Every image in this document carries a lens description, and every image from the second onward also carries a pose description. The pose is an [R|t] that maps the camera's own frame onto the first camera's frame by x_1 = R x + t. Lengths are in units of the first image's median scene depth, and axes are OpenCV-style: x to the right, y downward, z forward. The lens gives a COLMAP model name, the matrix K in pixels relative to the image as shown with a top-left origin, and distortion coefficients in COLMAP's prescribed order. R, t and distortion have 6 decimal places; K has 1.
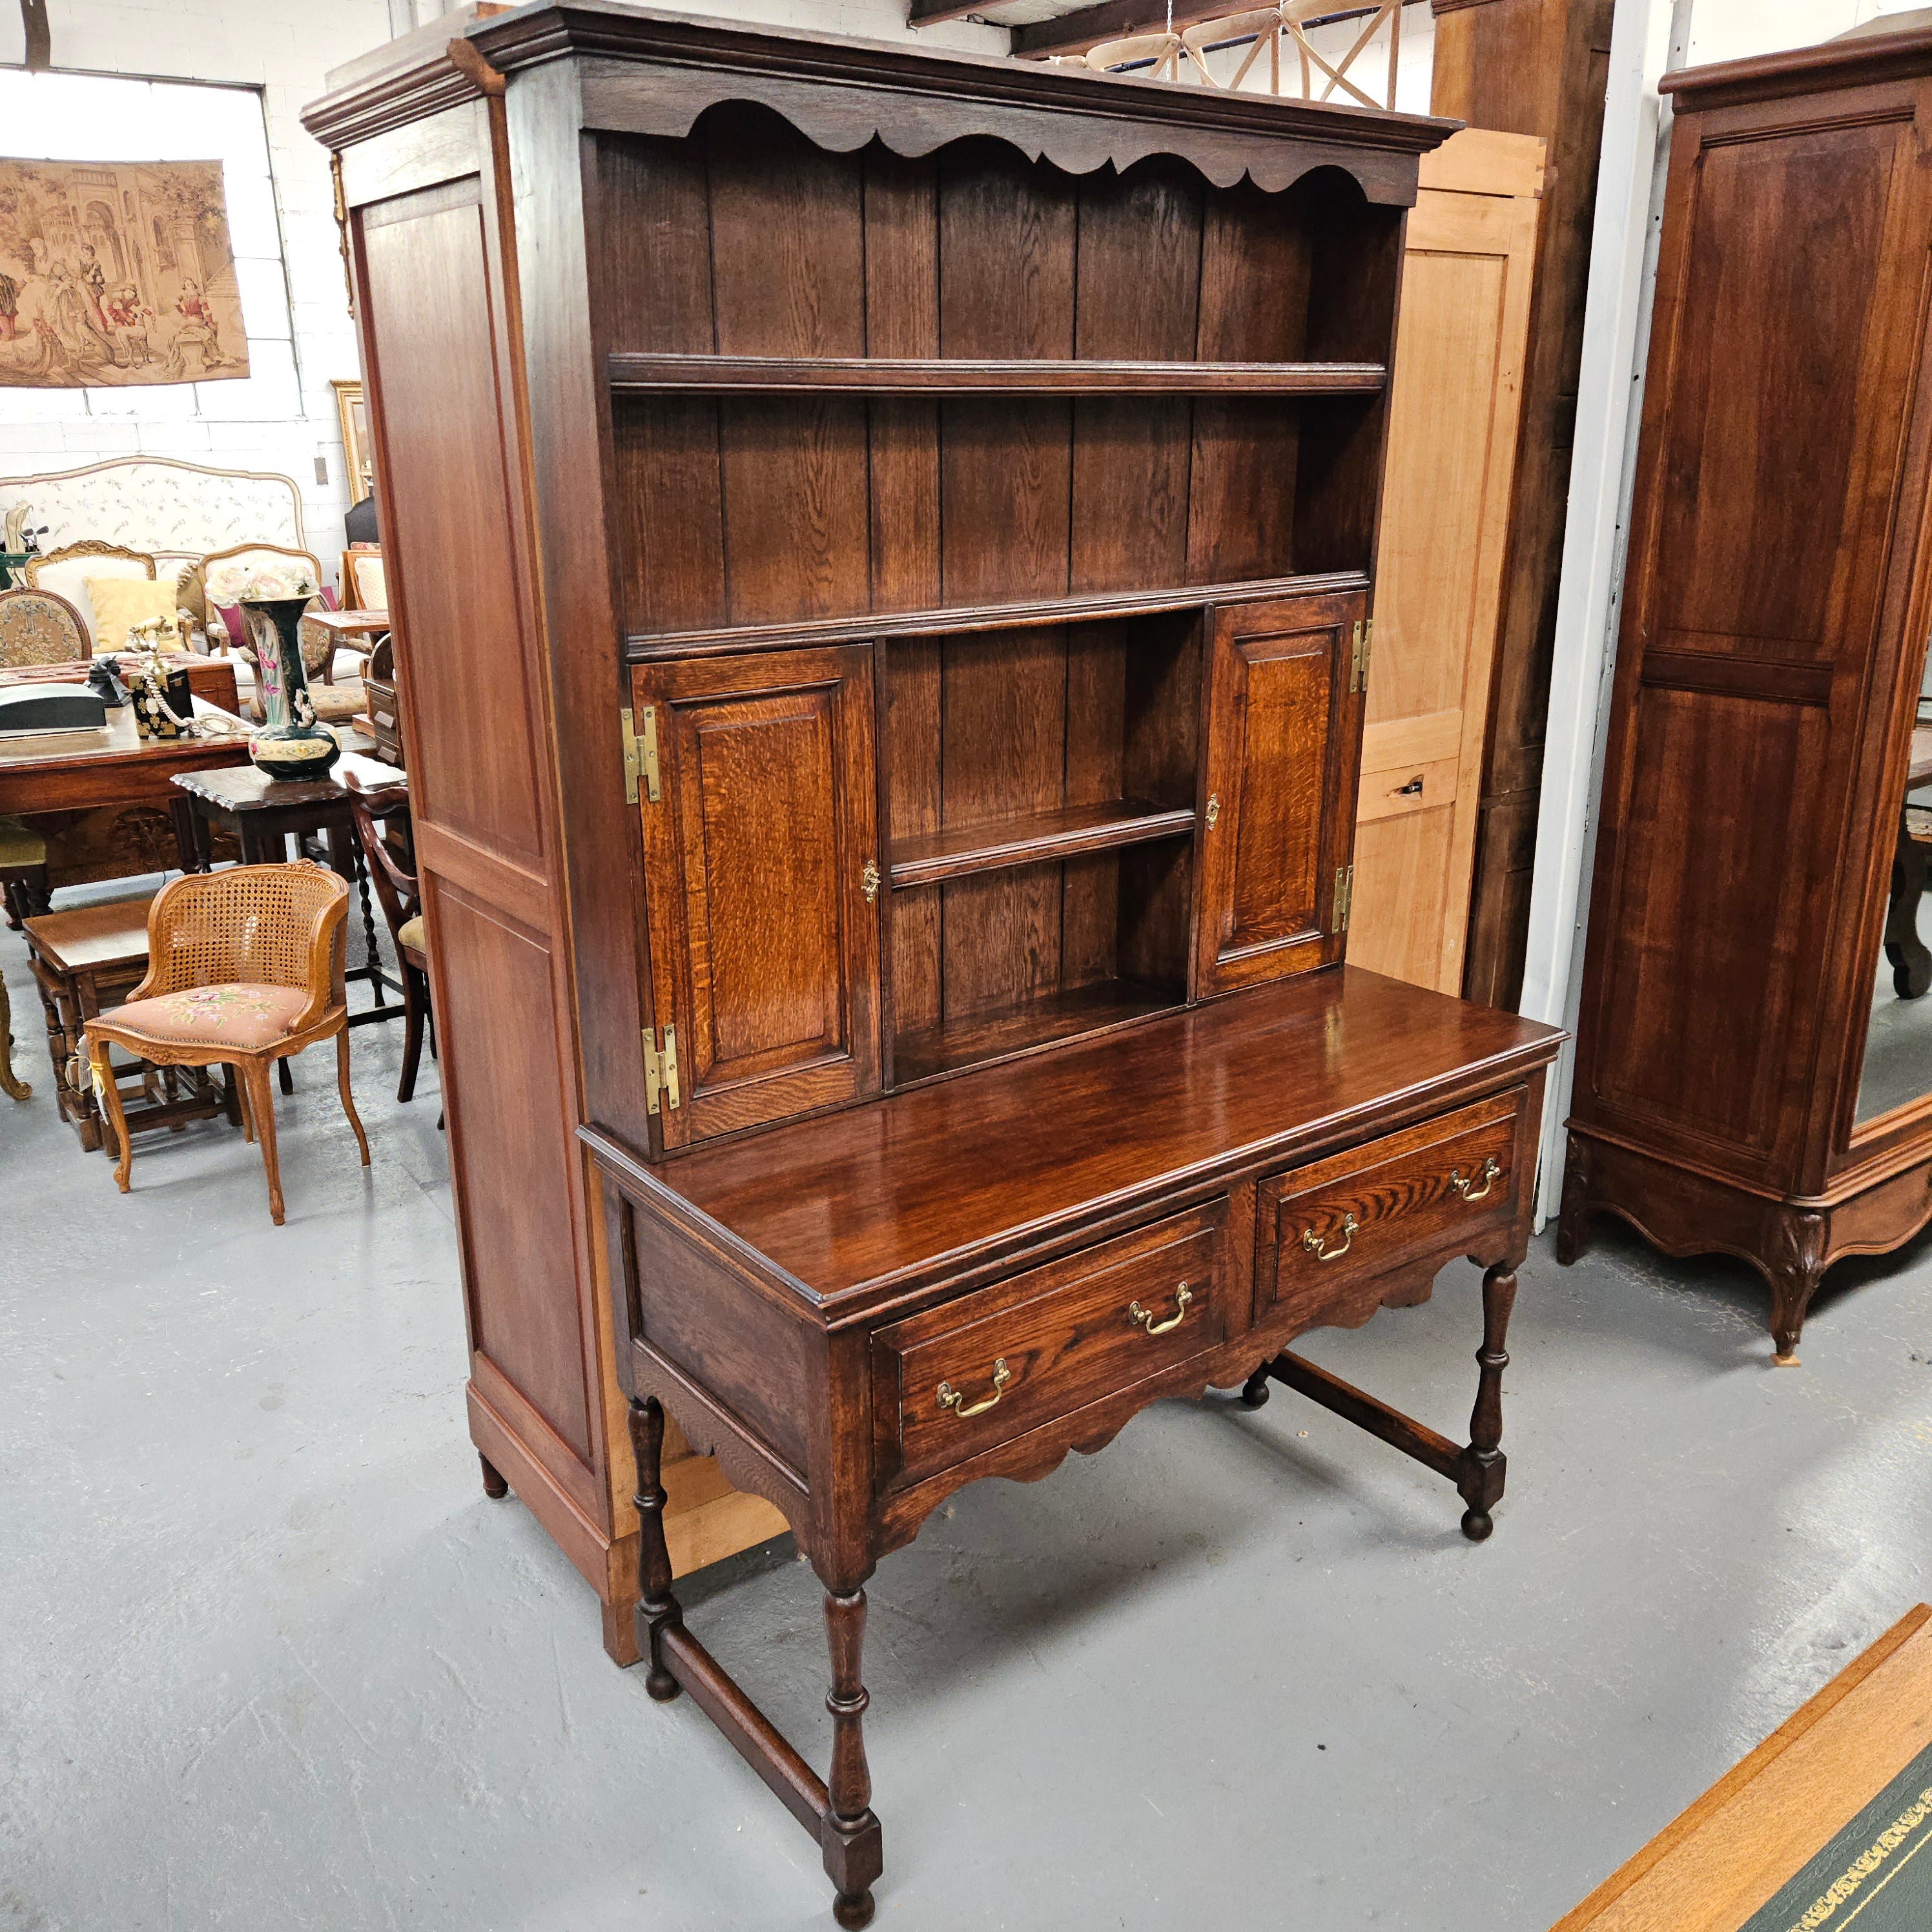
lens RADIAL K [[1723.3, 0, 967.4], [0, 1723.3, 976.0], [0, 0, 1]] dist [0.087827, -0.092055]
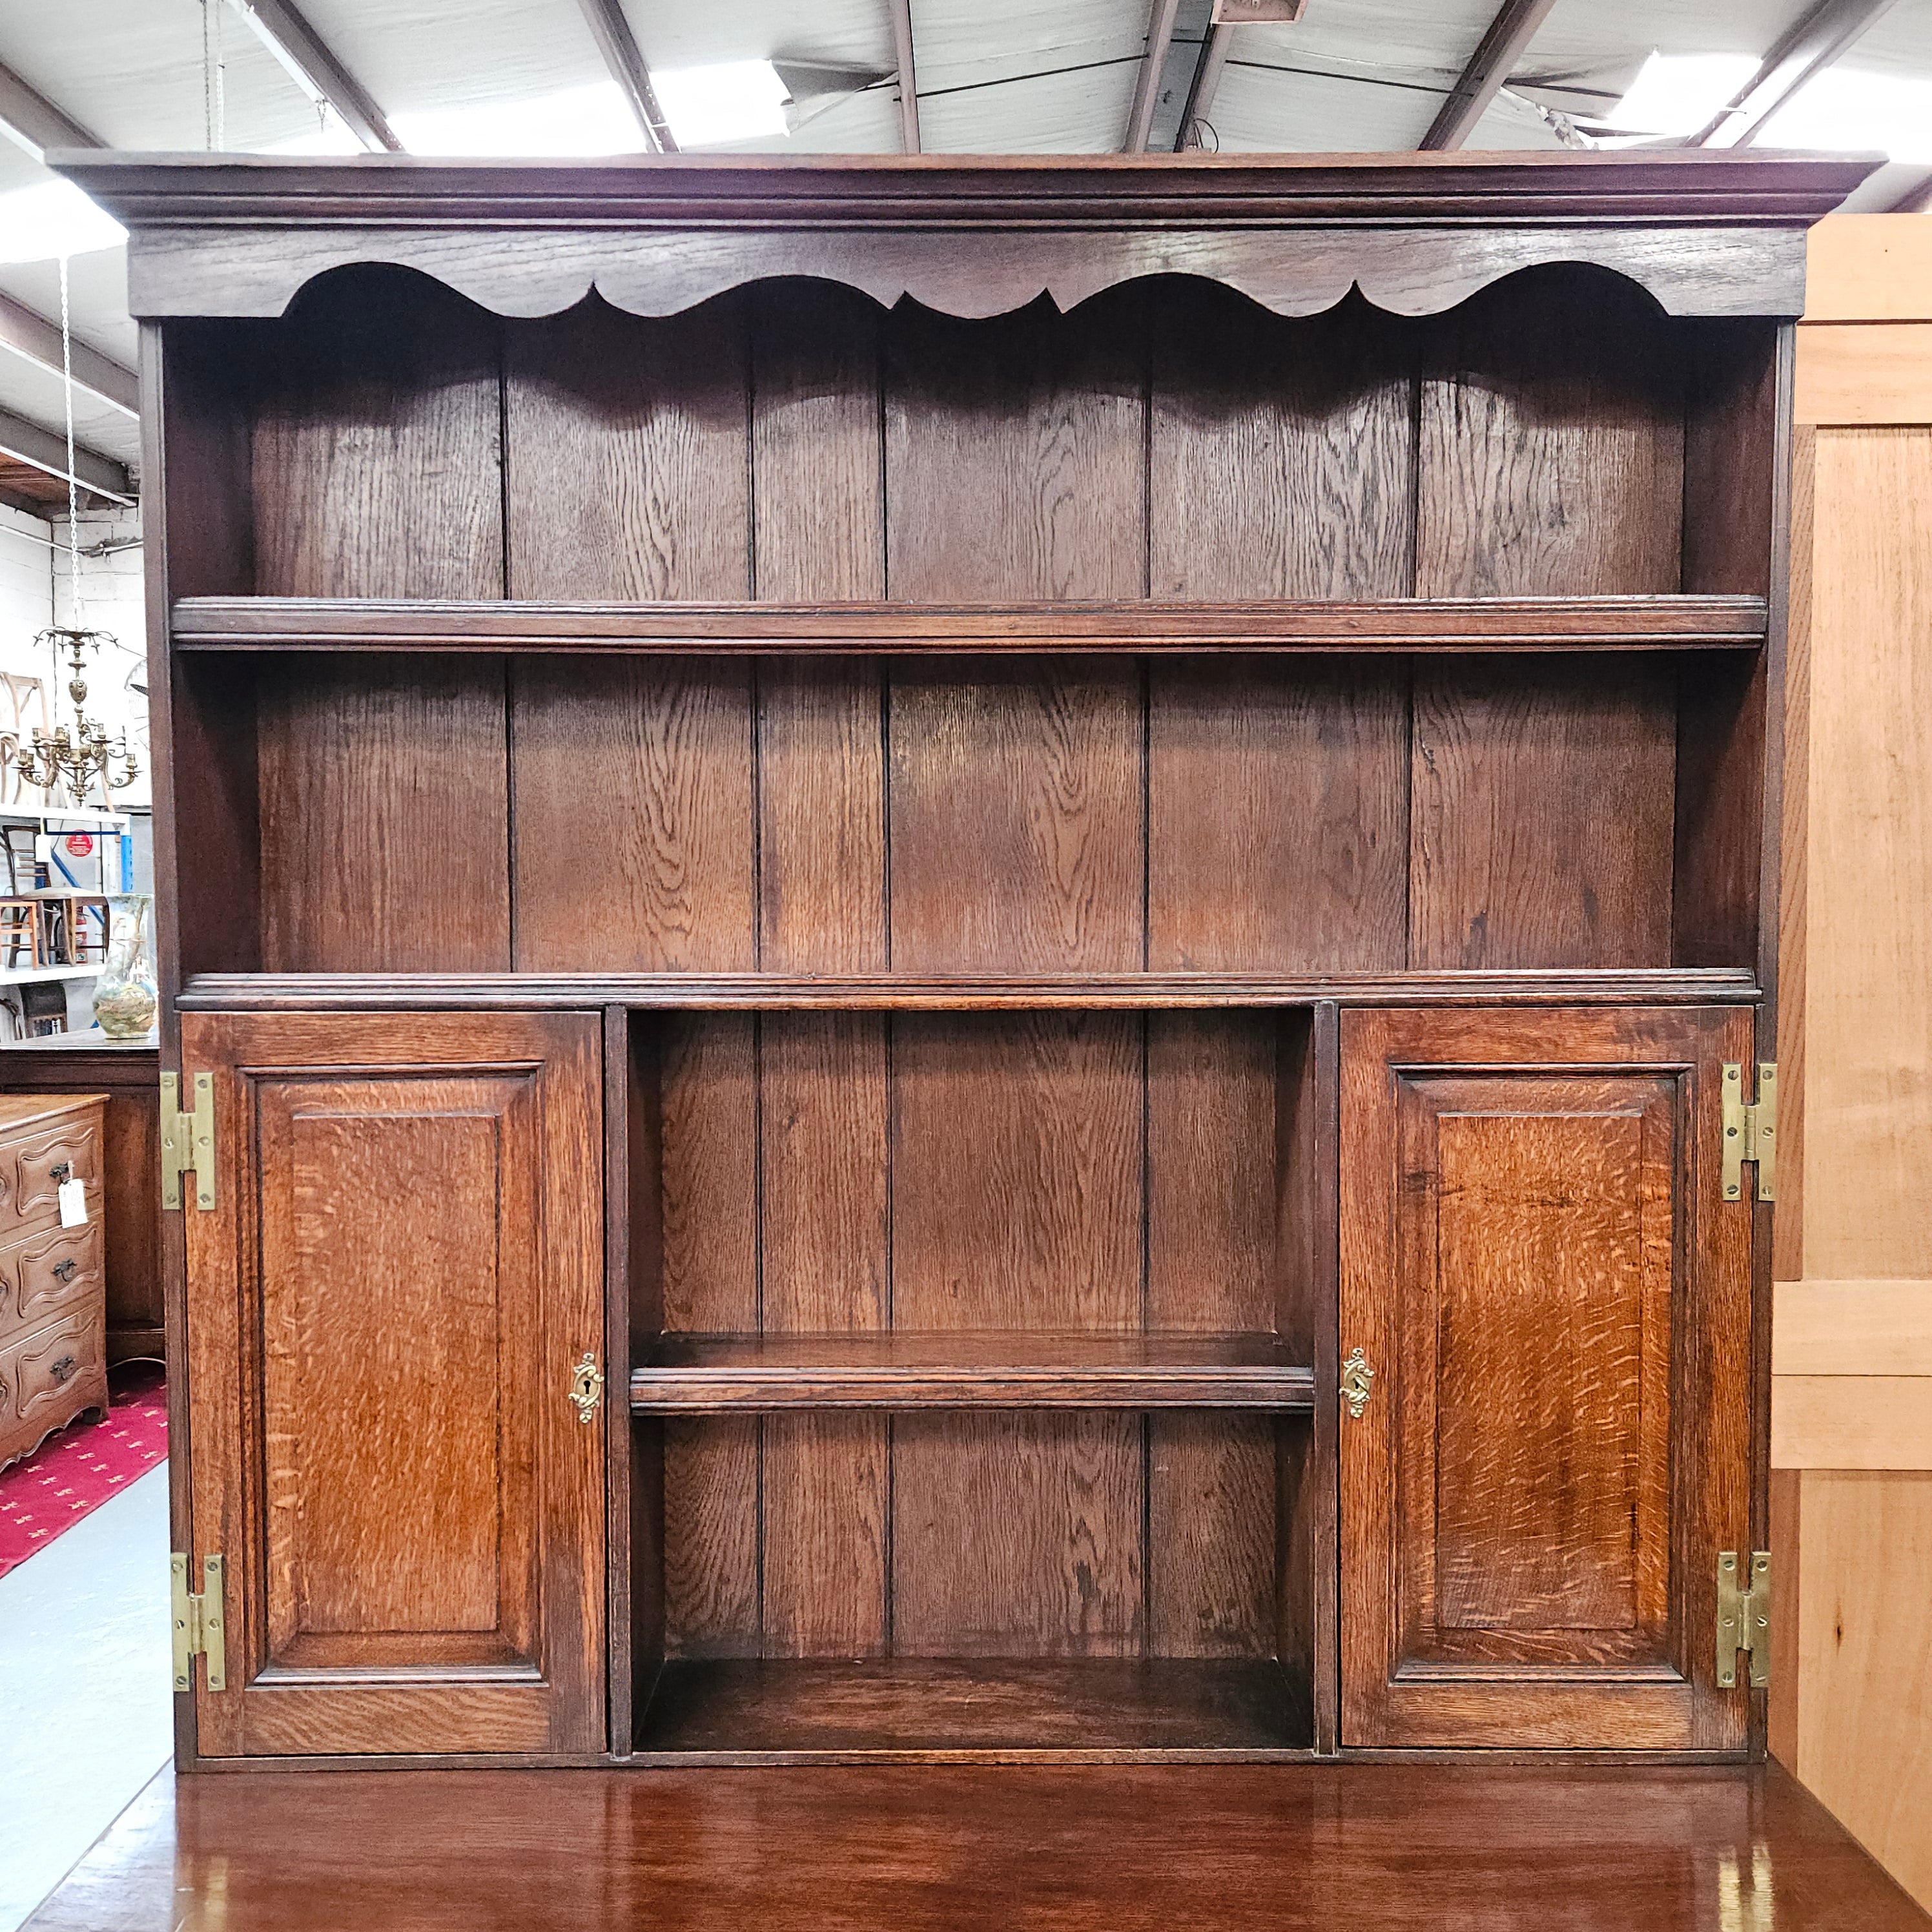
lens RADIAL K [[1723.3, 0, 954.0], [0, 1723.3, 948.9], [0, 0, 1]] dist [0.087827, -0.092055]
pose [[0.797008, 0.025105, -0.603447, 0.386552], [-0.190501, 0.958583, -0.211726, -0.090593], [0.573139, 0.283704, 0.768781, 0.501168]]
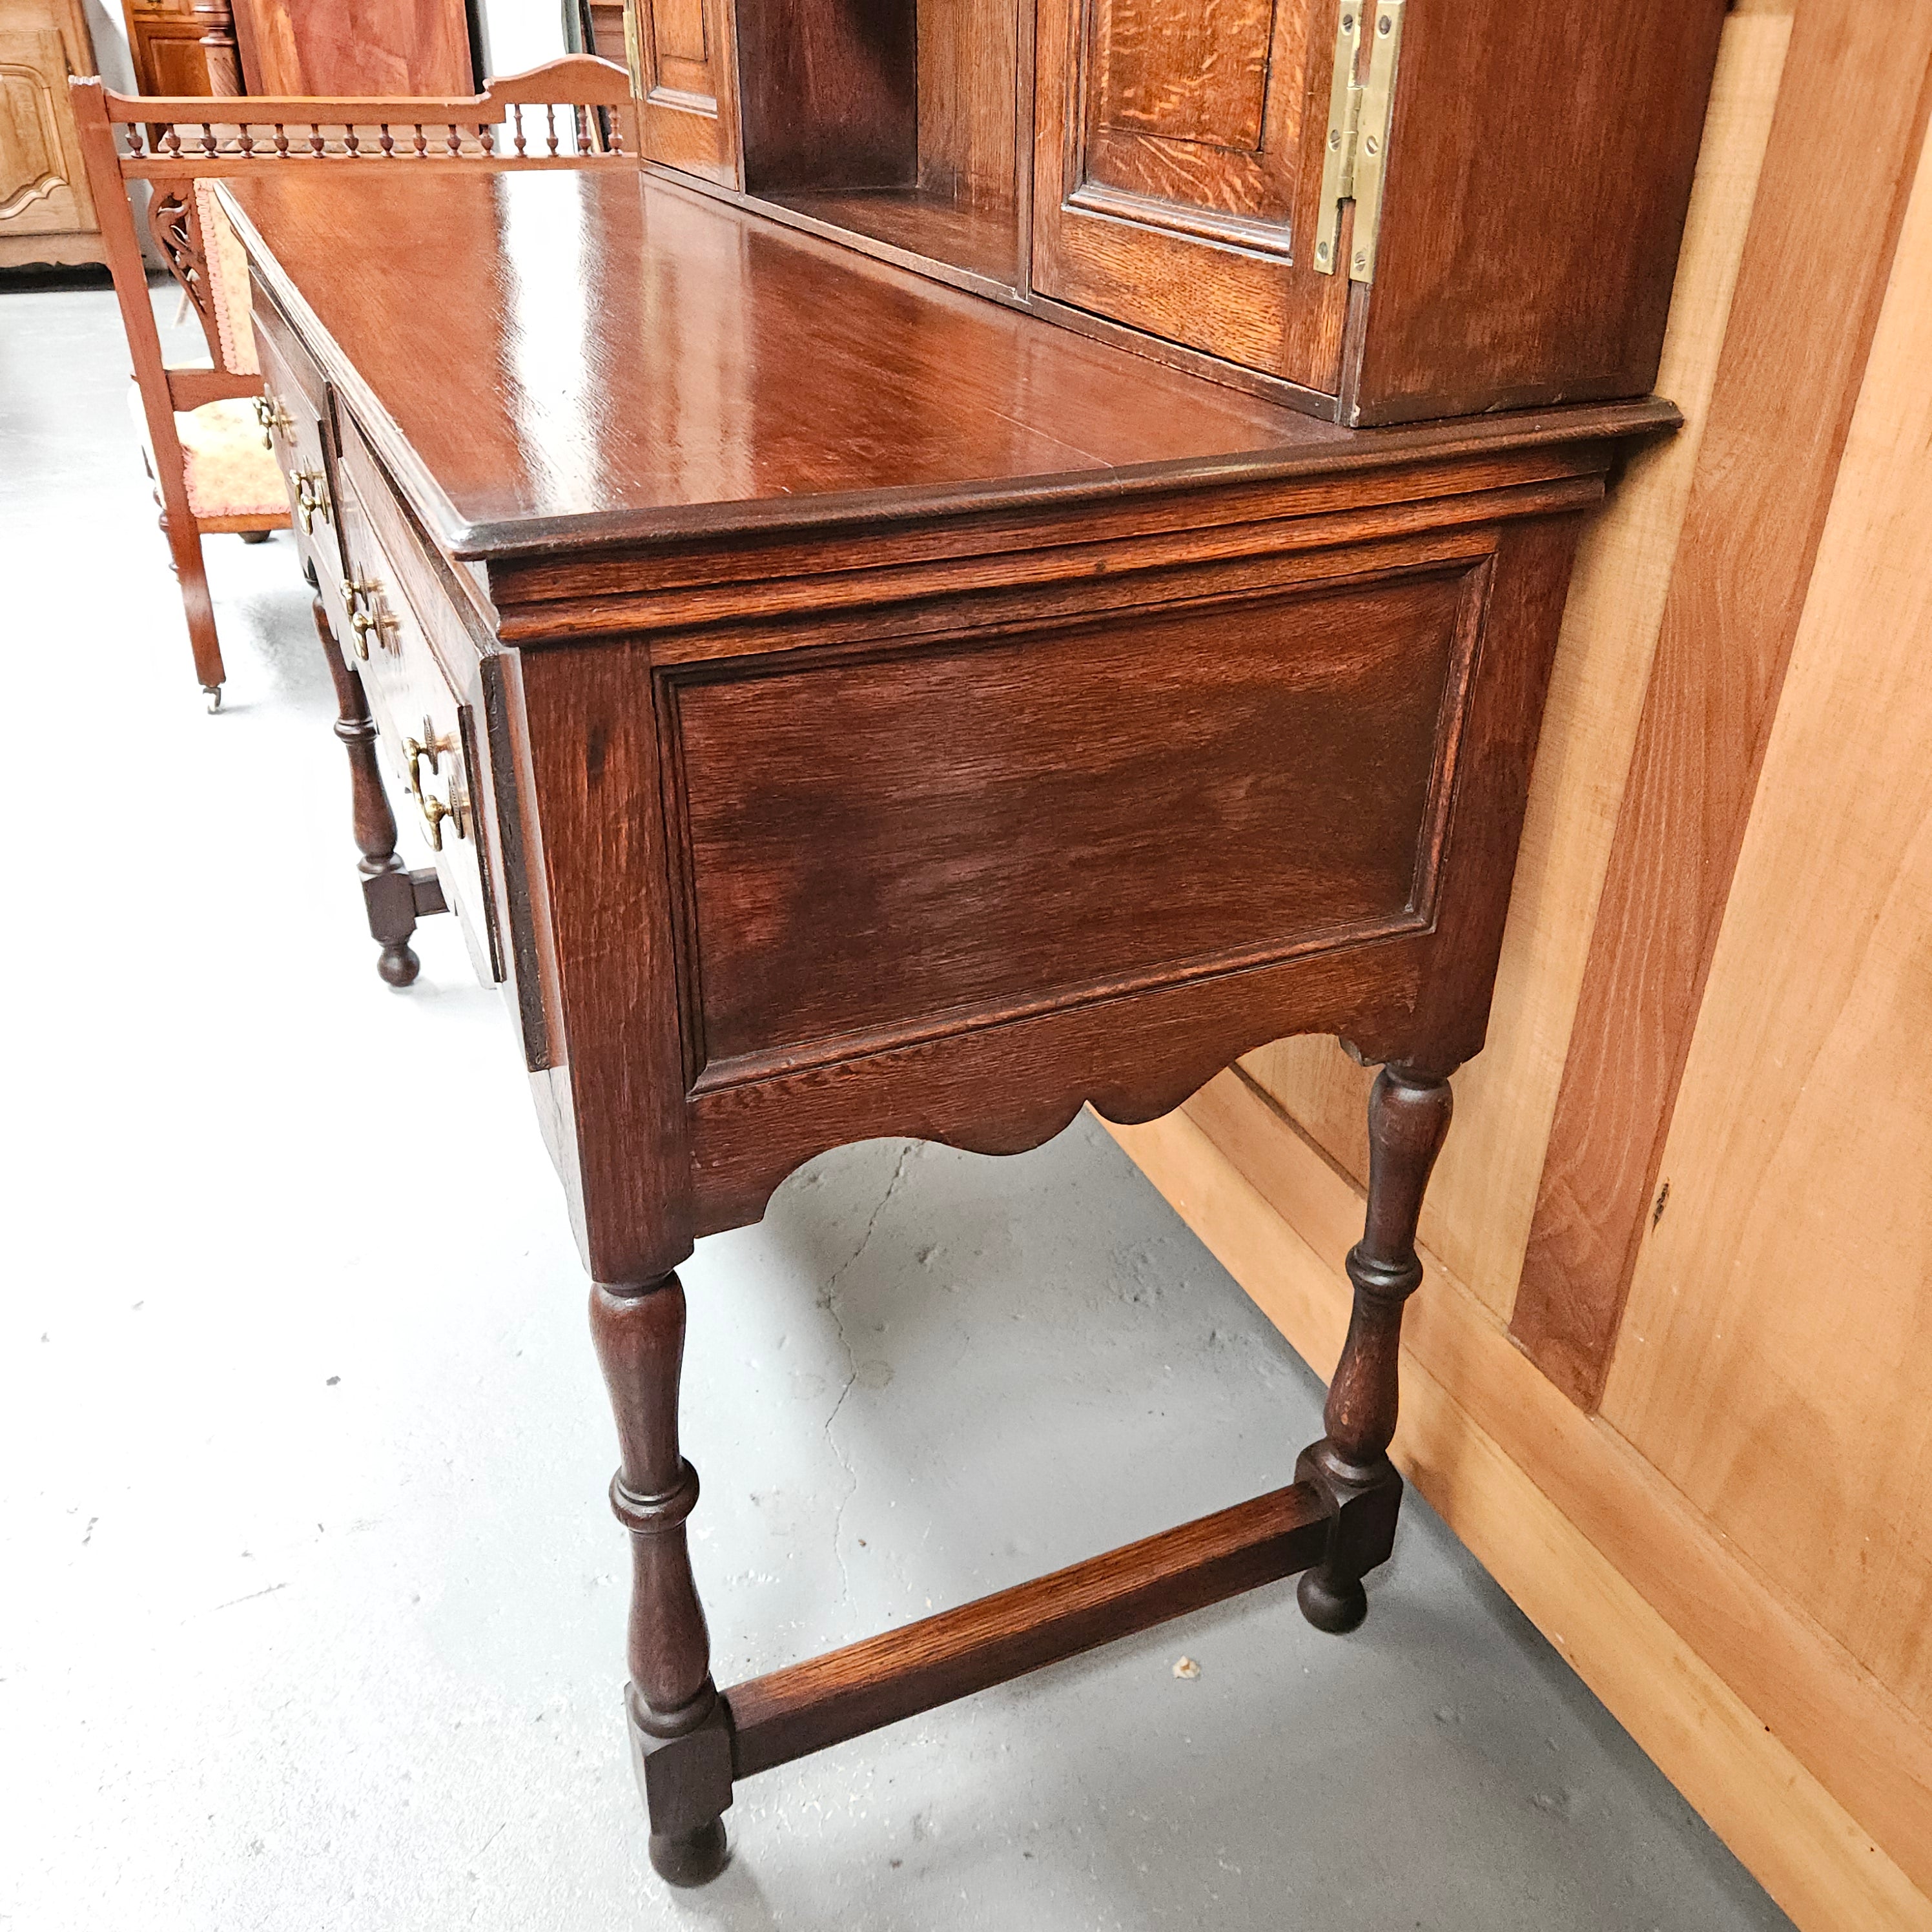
lens RADIAL K [[1748.5, 0, 957.6], [0, 1748.5, 959.4], [0, 0, 1]] dist [0.021267, 0.000000]
pose [[-0.236718, 0.478099, -0.845805, 0.601415], [-0.312115, 0.786984, 0.532203, -0.080971], [0.920081, 0.389971, -0.037071, 1.159006]]
